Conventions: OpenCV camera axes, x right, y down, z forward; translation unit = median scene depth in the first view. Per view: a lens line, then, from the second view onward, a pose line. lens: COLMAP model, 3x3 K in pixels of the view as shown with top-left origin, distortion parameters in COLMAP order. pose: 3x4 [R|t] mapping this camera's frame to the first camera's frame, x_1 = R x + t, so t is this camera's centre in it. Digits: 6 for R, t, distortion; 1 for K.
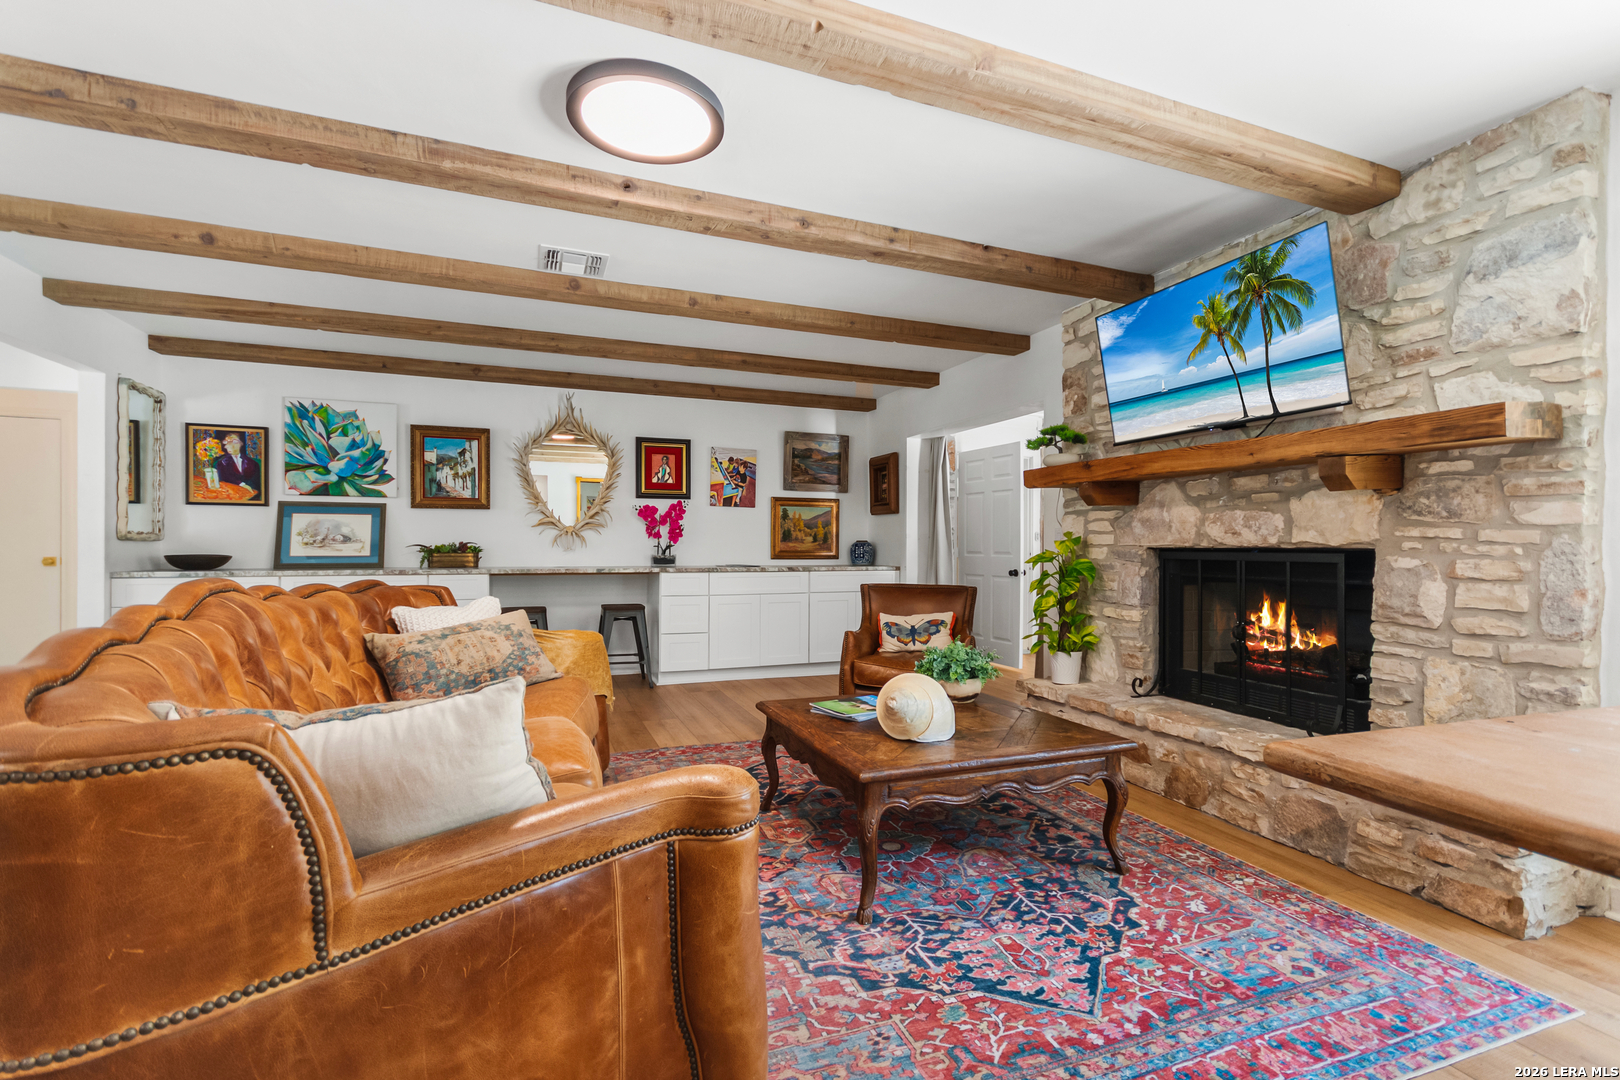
lens RADIAL K [[724.5, 0, 807.5], [0, 724.5, 544.6], [0, 0, 1]] dist [0.007048, 0.000018]
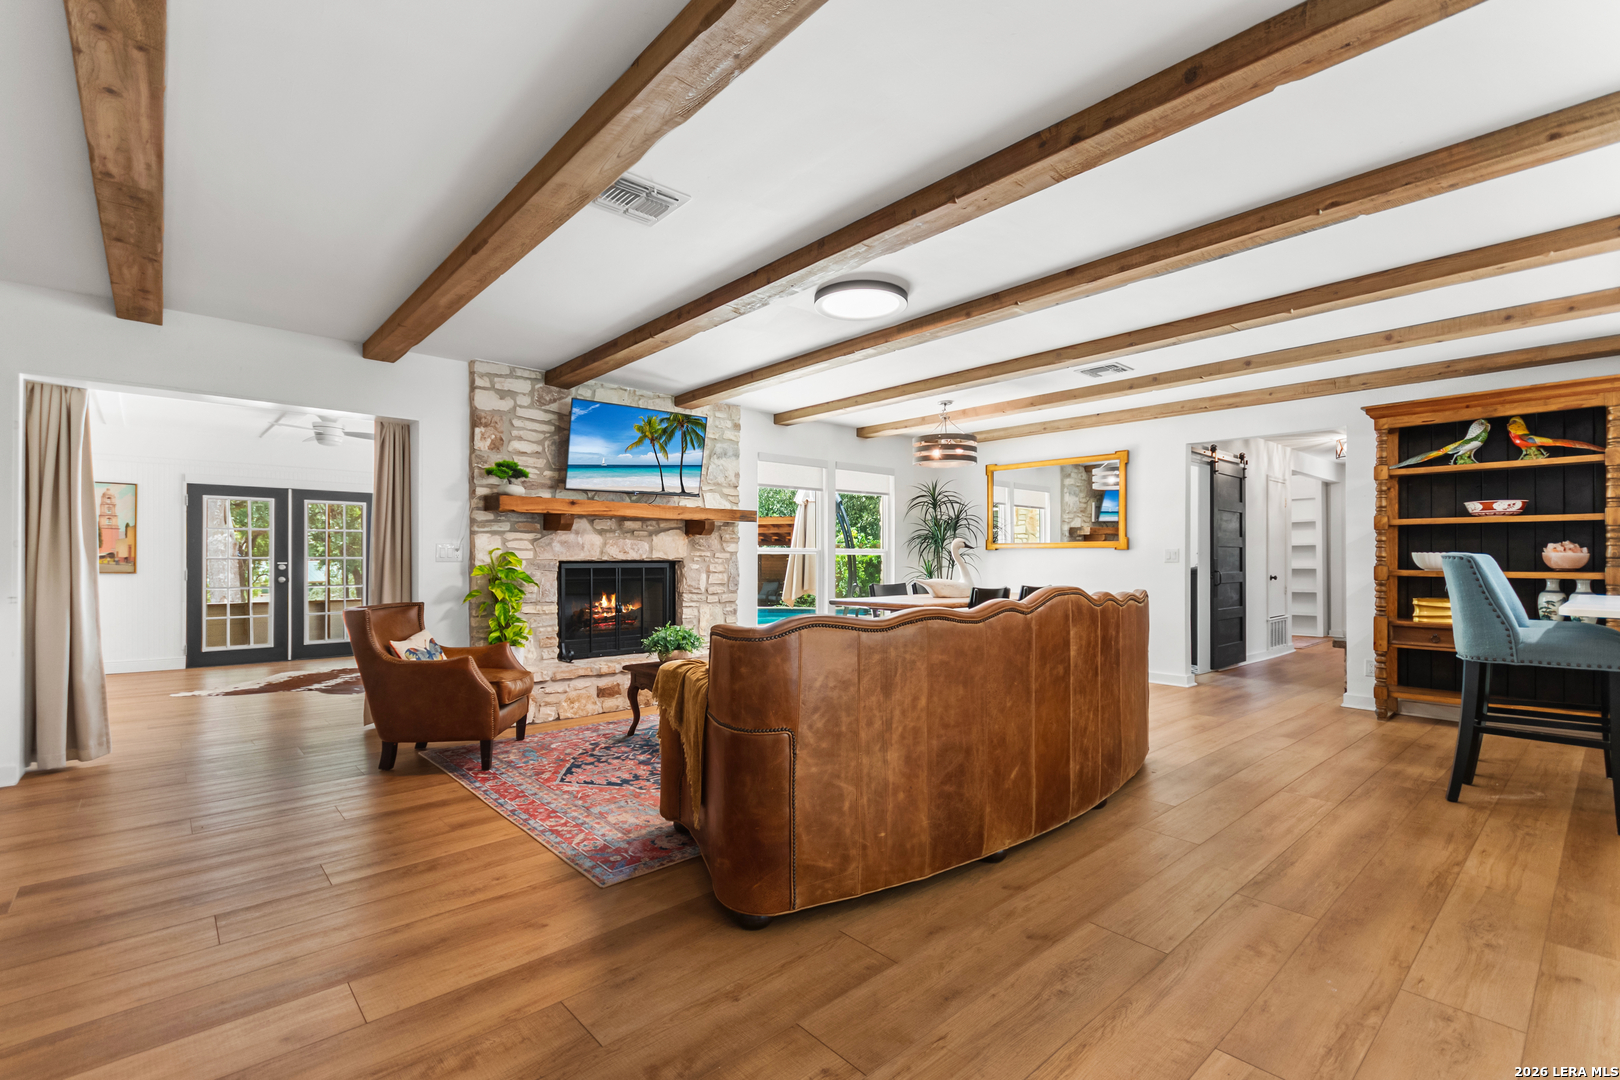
lens RADIAL K [[724.5, 0, 810.5], [0, 724.5, 554.0], [0, 0, 1]] dist [0.004812, 0.000347]
pose [[-0.354604, 0.001361, 0.935015, -0.948238], [-0.004169, 0.999987, -0.003036, -0.006349], [-0.935007, -0.004975, -0.354594, 0.932404]]
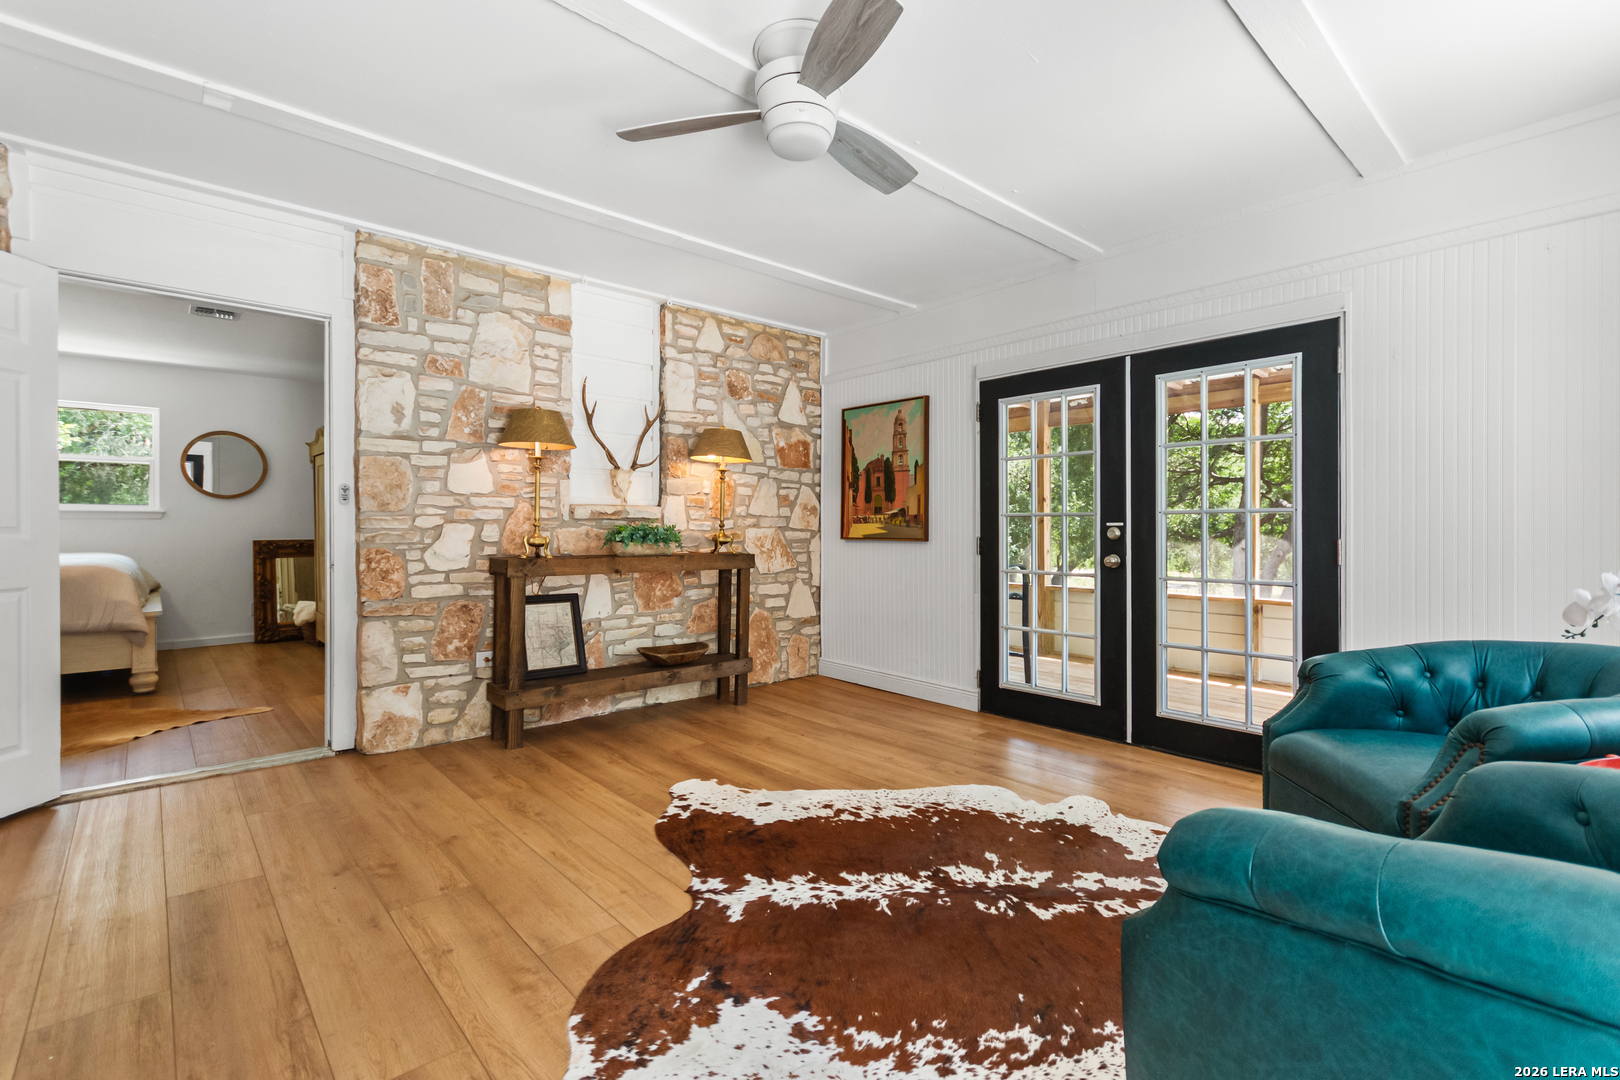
lens RADIAL K [[726.8, 0, 808.4], [0, 726.8, 532.8], [0, 0, 1]] dist [0.002531, 0.000556]
pose [[0.933926, -0.008212, 0.357371, 0.790863], [0.004407, 0.999925, 0.011460, 0.017633], [-0.357438, -0.009128, 0.933892, 0.873759]]
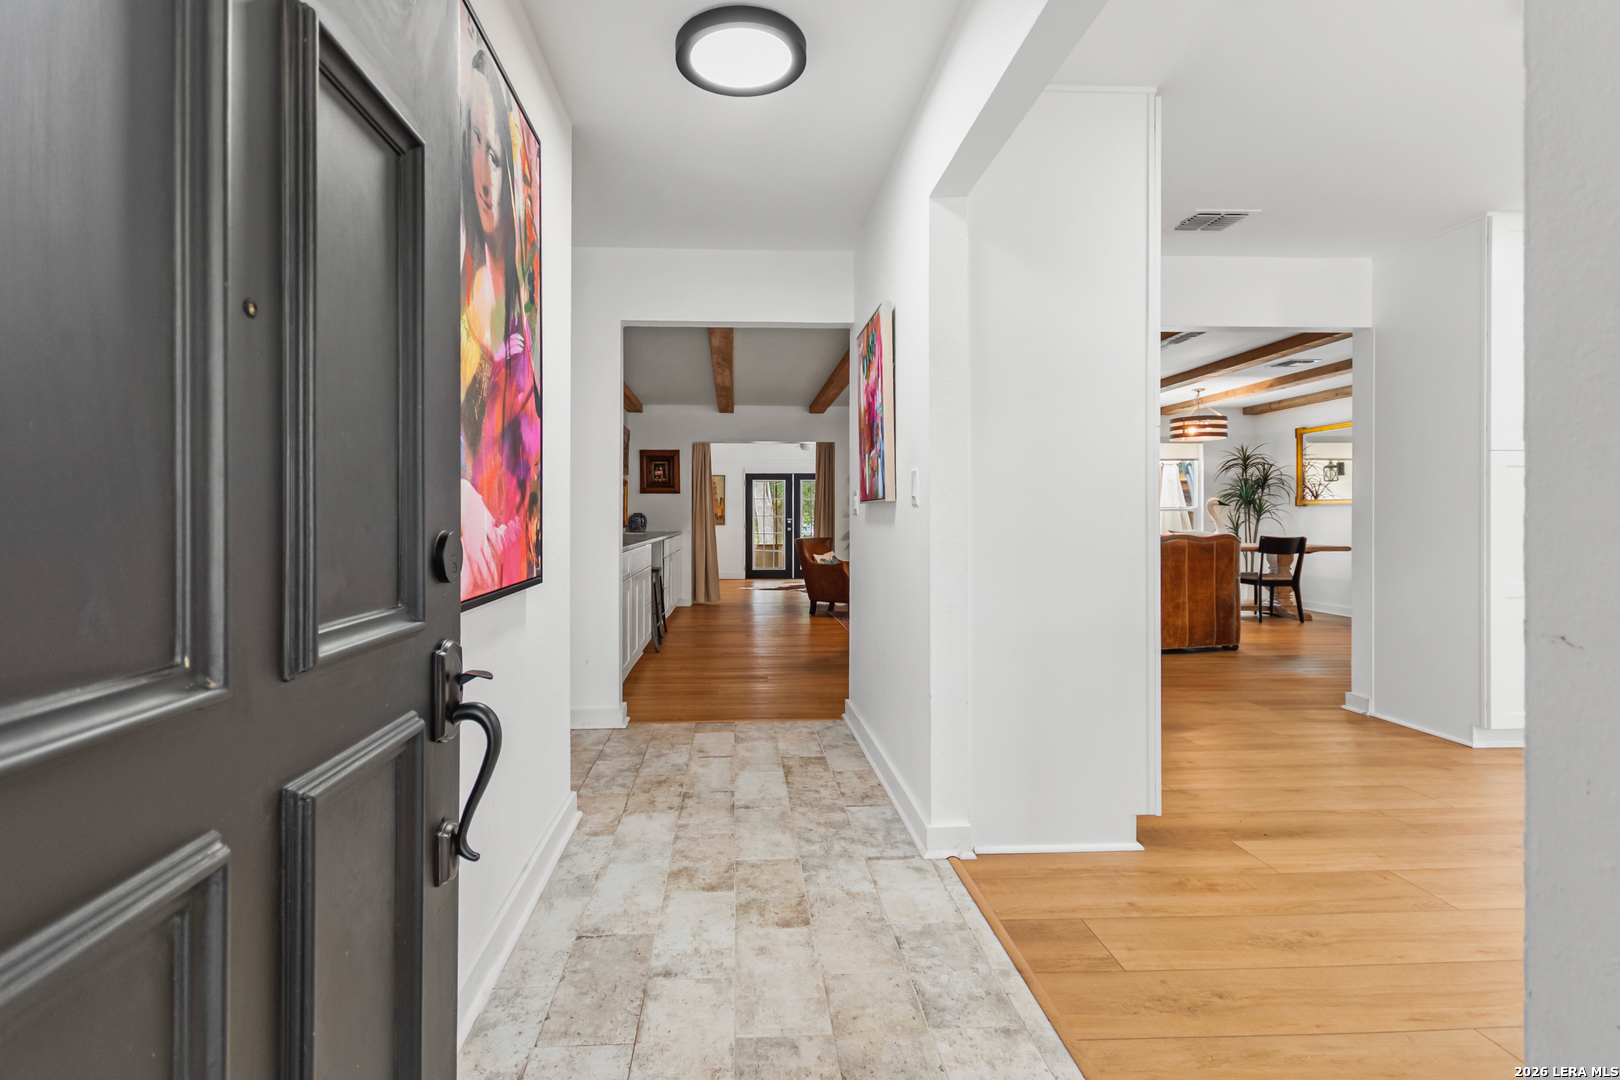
lens RADIAL K [[765.5, 0, 777.3], [0, 765.5, 516.9], [0, 0, 1]] dist [0.012691, -0.000052]
pose [[0.308085, -0.004124, 0.951350, -1.890985], [0.001864, 0.999991, 0.003732, -0.004842], [-0.951357, 0.000623, 0.308090, 0.561926]]
